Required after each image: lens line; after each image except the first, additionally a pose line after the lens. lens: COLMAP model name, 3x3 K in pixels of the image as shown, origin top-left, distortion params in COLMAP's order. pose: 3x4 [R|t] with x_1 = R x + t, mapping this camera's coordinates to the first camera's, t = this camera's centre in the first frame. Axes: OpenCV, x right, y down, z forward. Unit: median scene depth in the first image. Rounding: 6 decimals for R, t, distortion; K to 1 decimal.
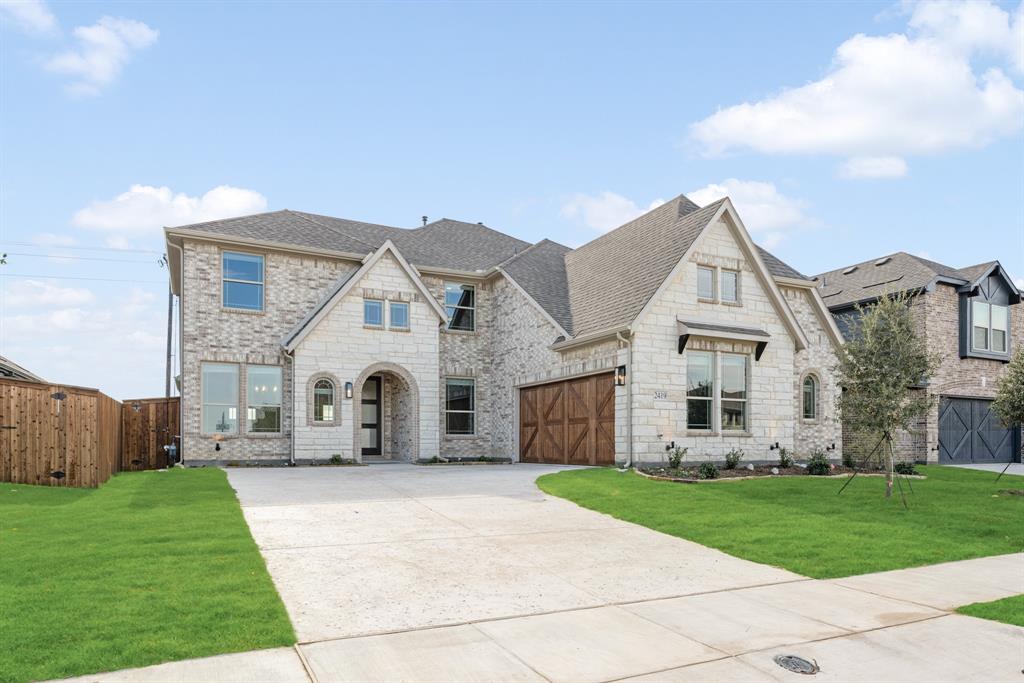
lens RADIAL K [[489.6, 0, 511.8], [0, 489.6, 327.4], [0, 0, 1]] dist [0.000568, -0.000047]
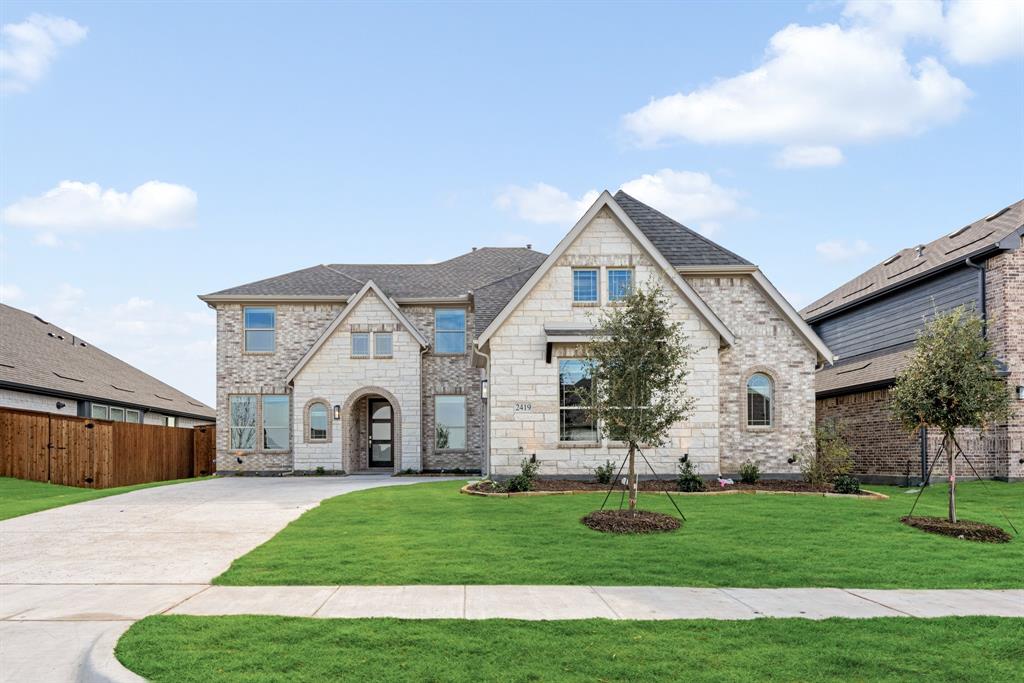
lens RADIAL K [[472.2, 0, 512.0], [0, 472.2, 341.5], [0, 0, 1]] dist [0.000929, -0.000086]
pose [[0.934612, -0.089396, -0.344250, 0.495671], [0.087614, 0.995938, -0.020766, 0.020168], [0.344708, -0.010753, 0.938648, 0.082487]]
